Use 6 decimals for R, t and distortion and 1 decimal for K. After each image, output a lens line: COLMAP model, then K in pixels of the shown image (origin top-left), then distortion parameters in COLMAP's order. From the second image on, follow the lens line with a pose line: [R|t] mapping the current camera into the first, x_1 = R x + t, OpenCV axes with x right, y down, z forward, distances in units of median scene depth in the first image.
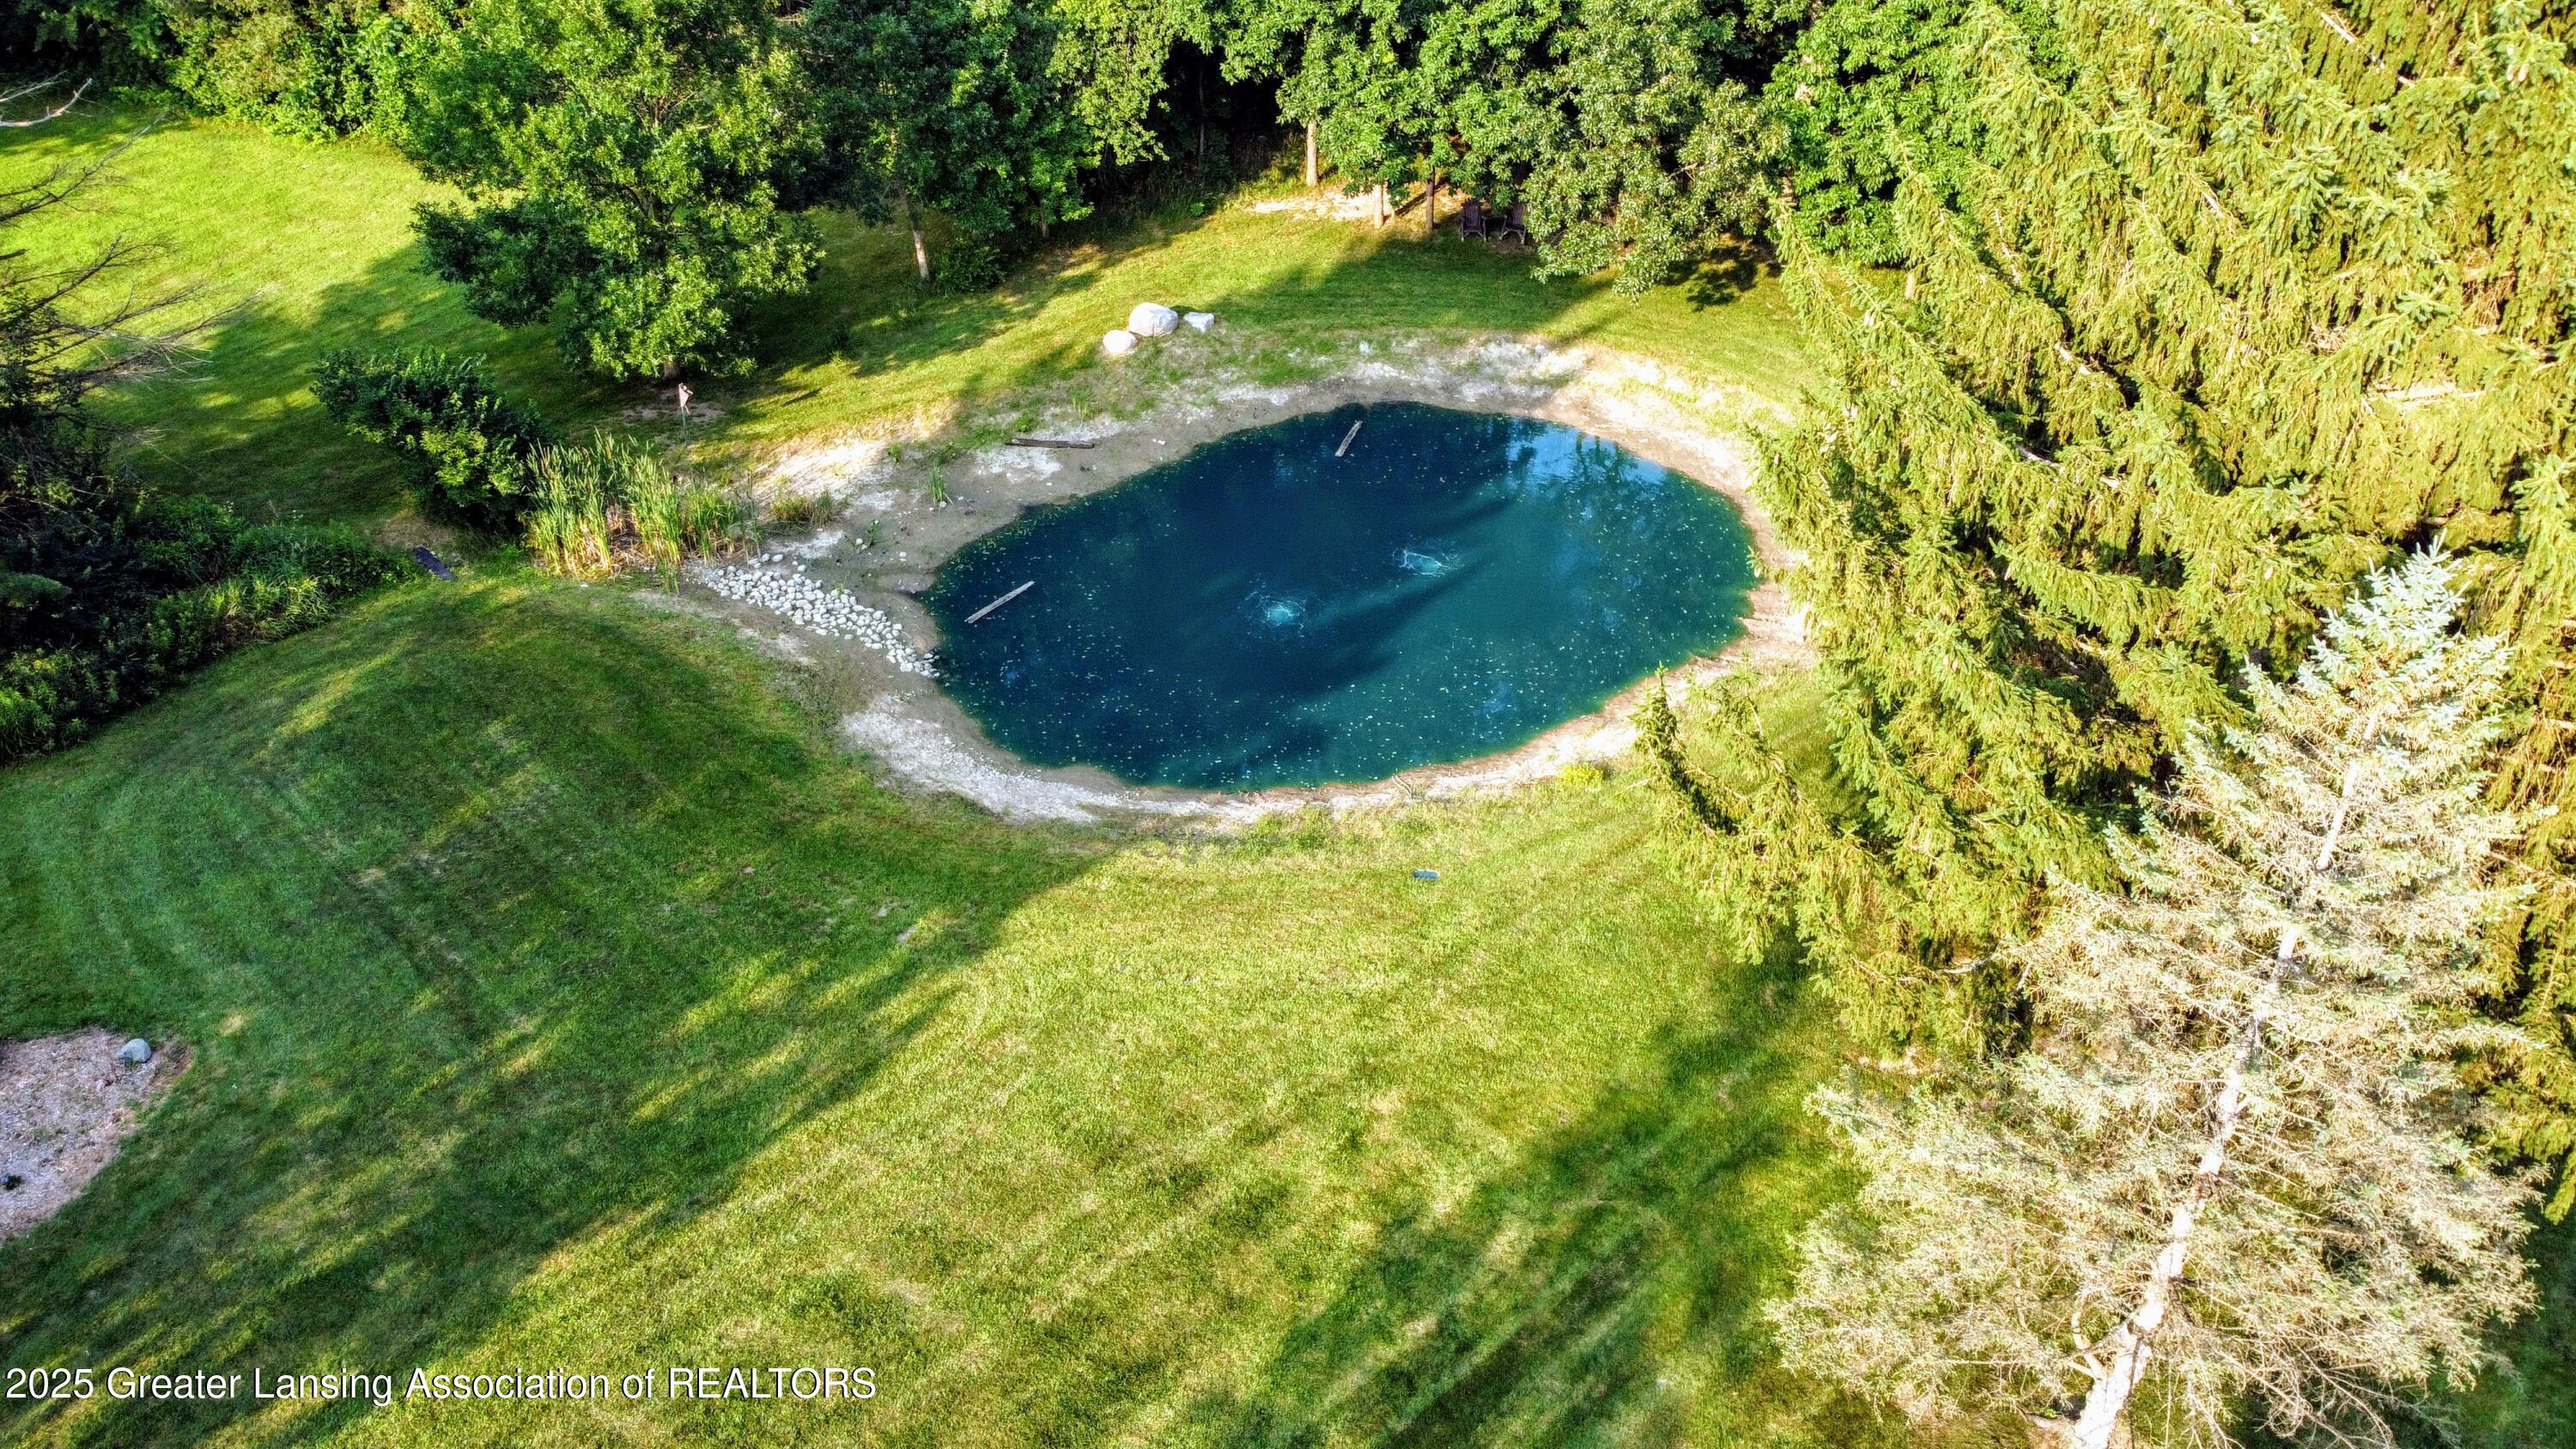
lens RADIAL K [[1942.2, 0, 1300.3], [0, 1942.2, 716.7], [0, 0, 1]] dist [-0.009439, 0.005609]
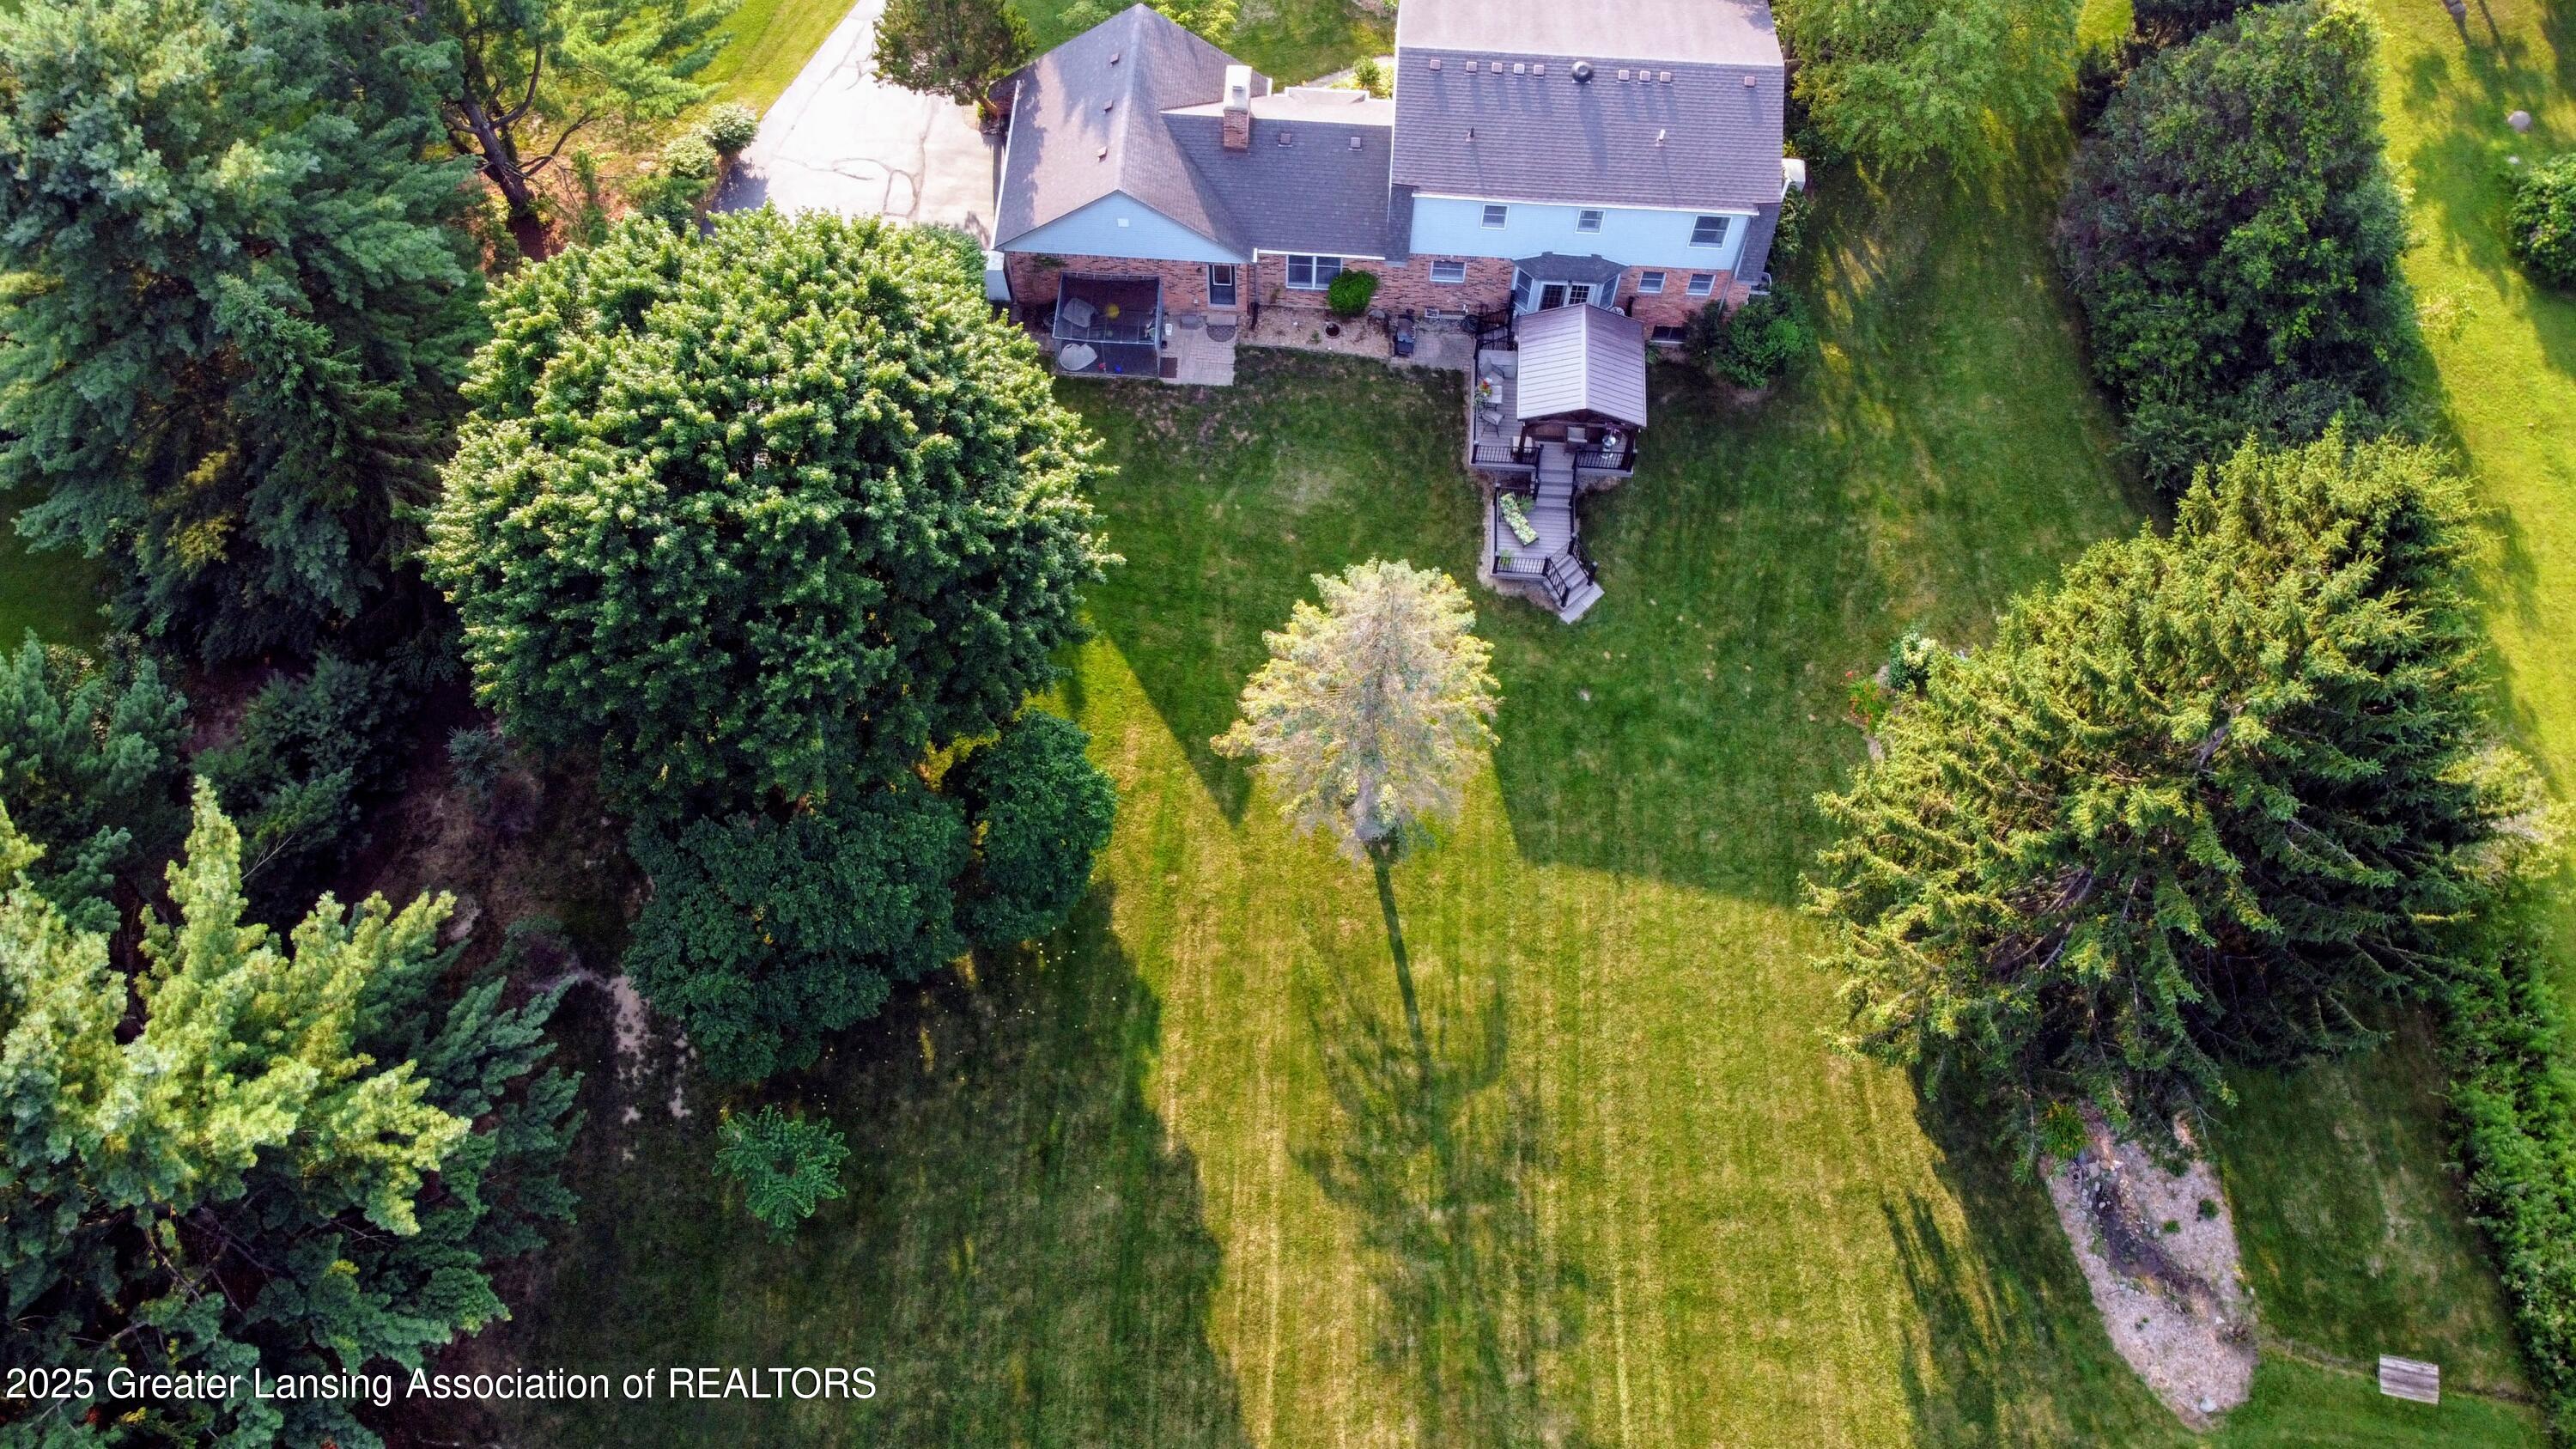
lens RADIAL K [[1942.2, 0, 1279.5], [0, 1942.2, 731.2], [0, 0, 1]] dist [-0.009439, 0.005609]
pose [[-0.724723, 0.614365, -0.311981, 0.151930], [-0.407178, -0.016587, 0.913198, -0.710682], [0.555862, 0.788848, 0.262176, -0.323465]]
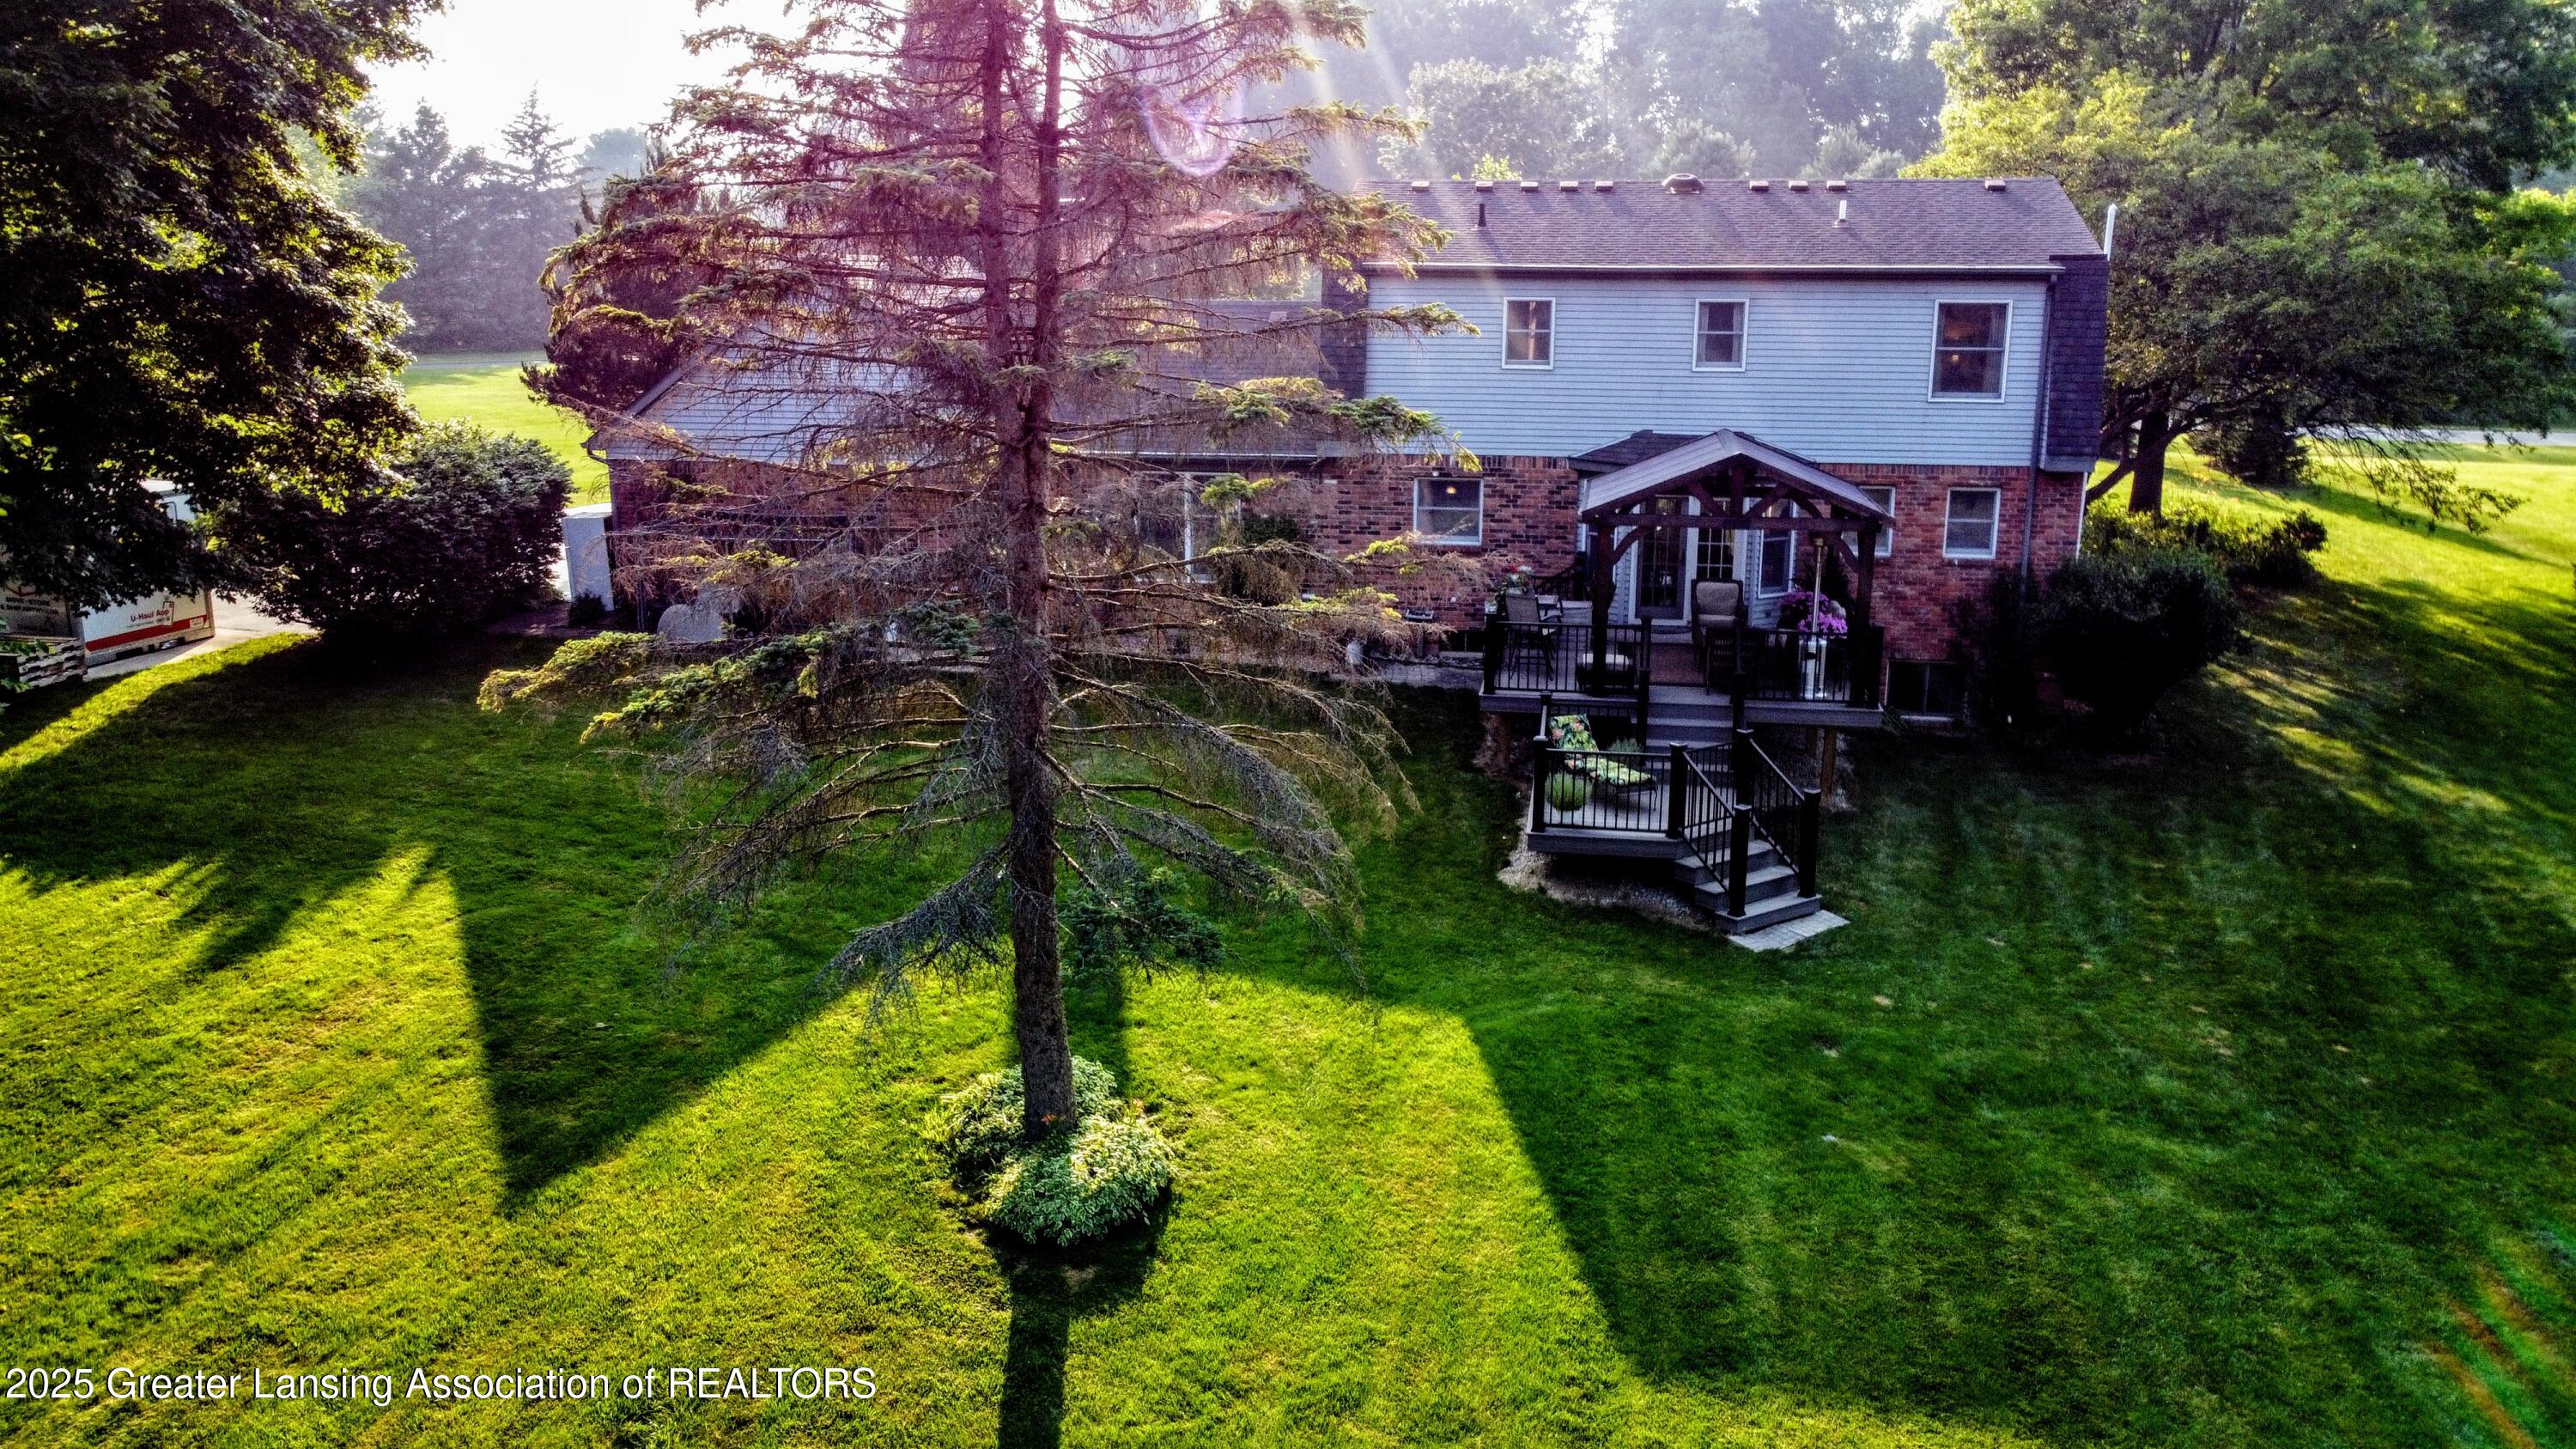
lens RADIAL K [[1942.2, 0, 1290.1], [0, 1942.2, 719.0], [0, 0, 1]] dist [-0.009439, 0.005609]
pose [[-0.788398, 0.121943, -0.602958, -0.090571], [-0.369999, 0.689049, 0.623147, 0.131435], [0.491456, 0.714382, -0.498126, 0.207970]]
